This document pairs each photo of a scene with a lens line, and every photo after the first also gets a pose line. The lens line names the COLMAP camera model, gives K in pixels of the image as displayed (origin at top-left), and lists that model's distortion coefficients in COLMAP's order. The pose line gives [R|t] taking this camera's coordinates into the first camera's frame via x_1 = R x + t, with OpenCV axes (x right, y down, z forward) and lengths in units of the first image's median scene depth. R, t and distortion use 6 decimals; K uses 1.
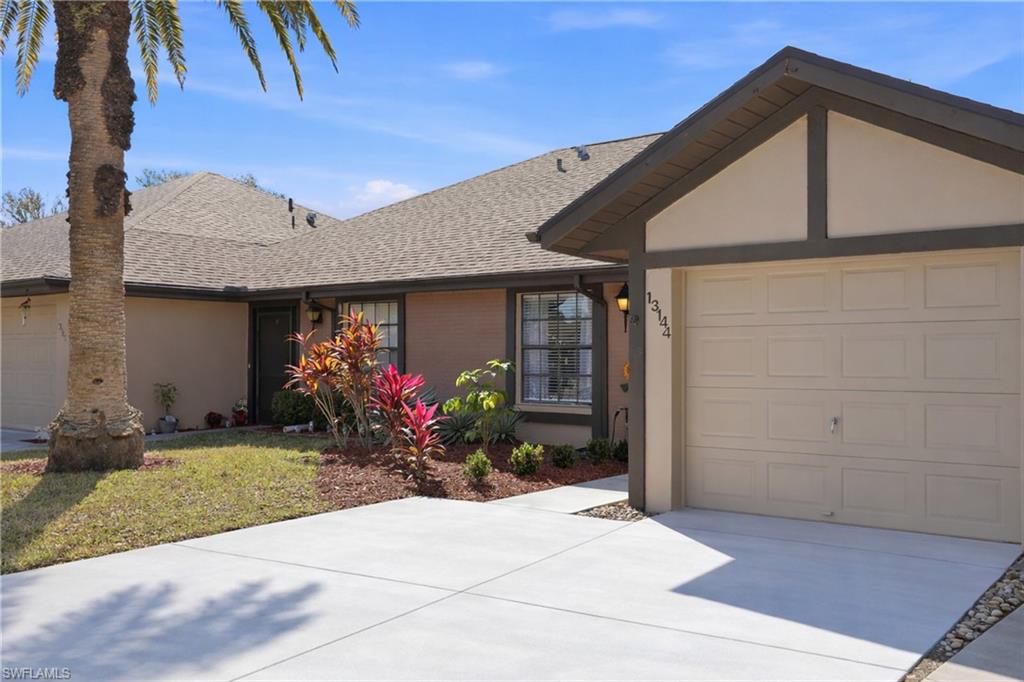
lens RADIAL K [[900.3, 0, 528.5], [0, 900.3, 313.5], [0, 0, 1]] dist [0.066221, 0.006179]
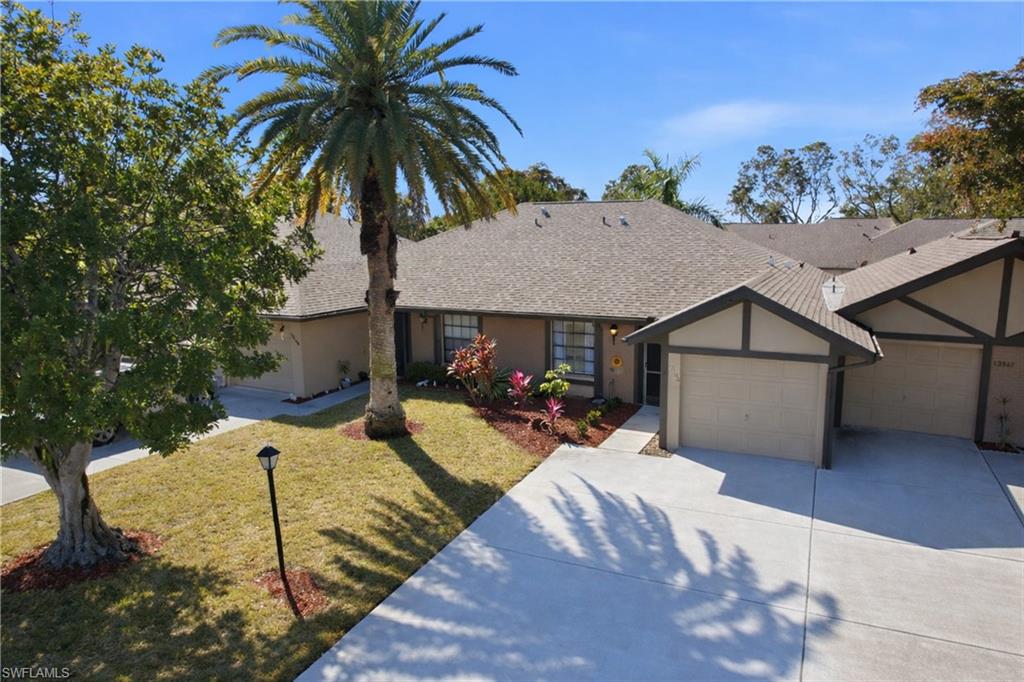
lens RADIAL K [[606.9, 0, 531.1], [0, 606.9, 337.3], [0, 0, 1]] dist [-0.038127, 0.001076]
pose [[0.975017, -0.038735, 0.218727, -0.455676], [-0.004211, 0.981278, 0.192550, -0.314076], [-0.222091, -0.188661, 0.956600, -0.356479]]
